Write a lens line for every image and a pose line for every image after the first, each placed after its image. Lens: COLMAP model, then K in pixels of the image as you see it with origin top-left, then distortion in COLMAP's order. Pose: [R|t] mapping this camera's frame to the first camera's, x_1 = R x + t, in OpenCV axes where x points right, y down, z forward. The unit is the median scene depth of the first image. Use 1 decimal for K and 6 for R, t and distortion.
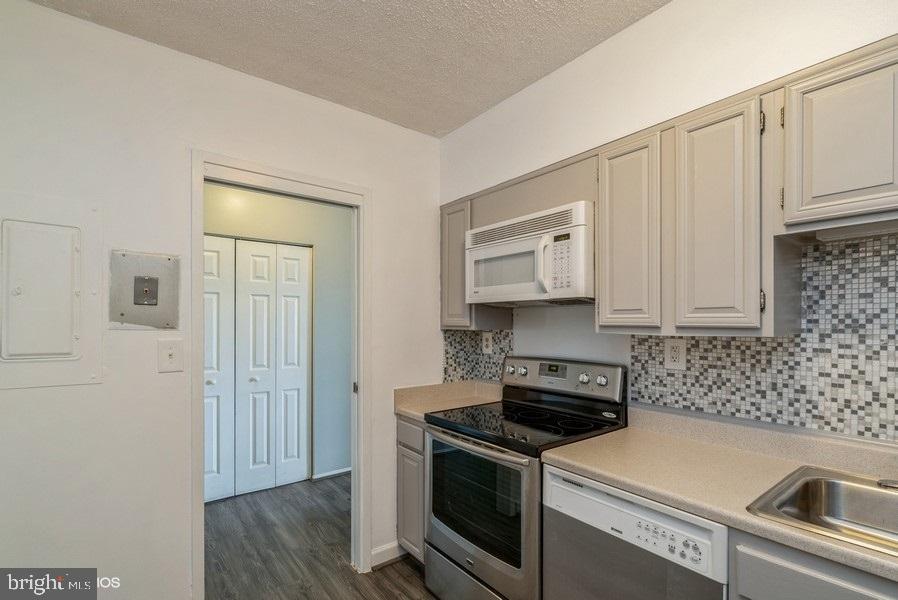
lens RADIAL K [[412.4, 0, 448.4], [0, 412.4, 324.7], [0, 0, 1]] dist [-0.009722, 0.001587]
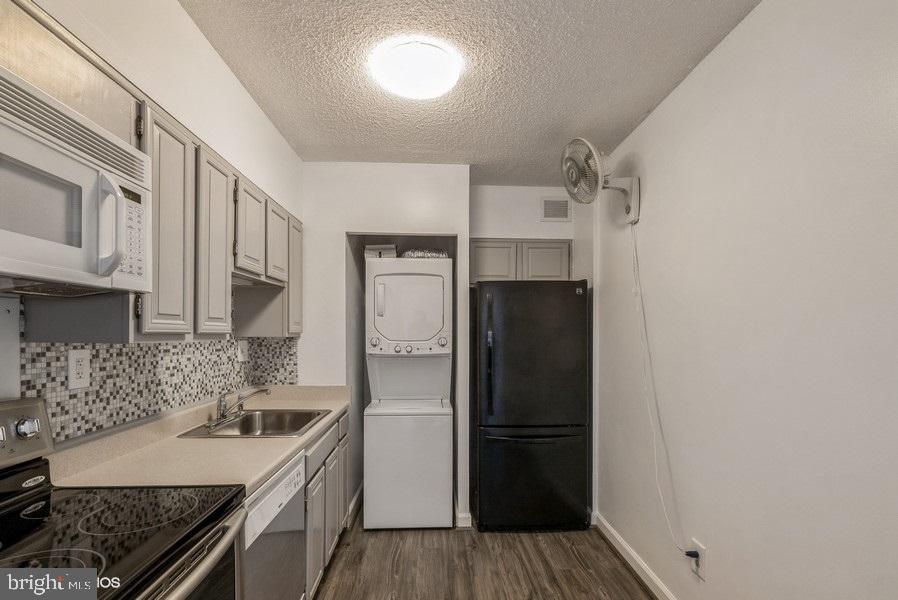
lens RADIAL K [[412.4, 0, 452.1], [0, 412.4, 332.8], [0, 0, 1]] dist [-0.009722, 0.001587]
pose [[-0.822250, -0.001876, 0.569123, -0.505014], [0.000559, 0.999991, 0.004104, -0.001056], [-0.569126, 0.003692, -0.822242, 1.268974]]
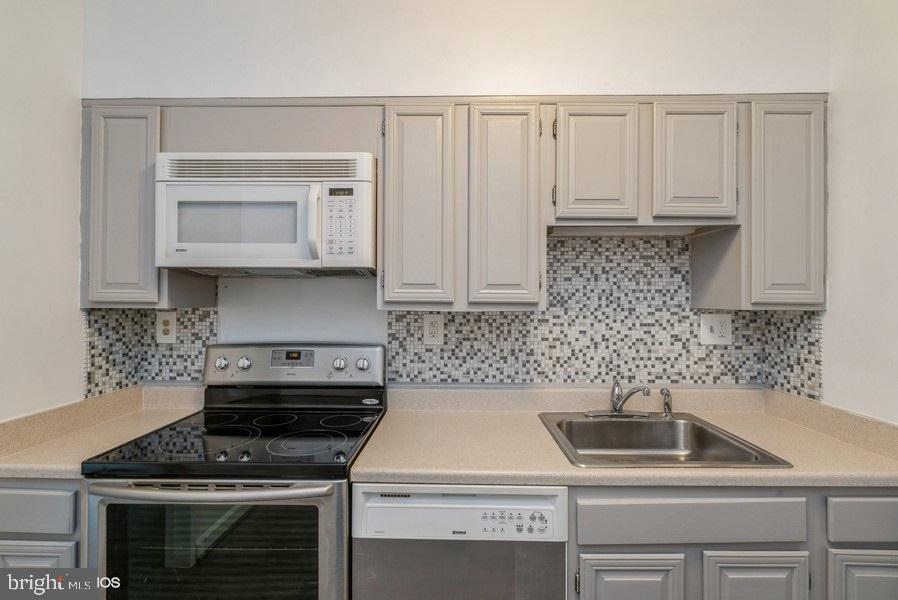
lens RADIAL K [[412.4, 0, 450.2], [0, 412.4, 295.9], [0, 0, 1]] dist [-0.009722, 0.001587]
pose [[0.620190, 0.008819, 0.784402, -0.226326], [-0.000859, 0.999944, -0.010563, -0.000314], [-0.784451, 0.005877, 0.620163, 0.344546]]
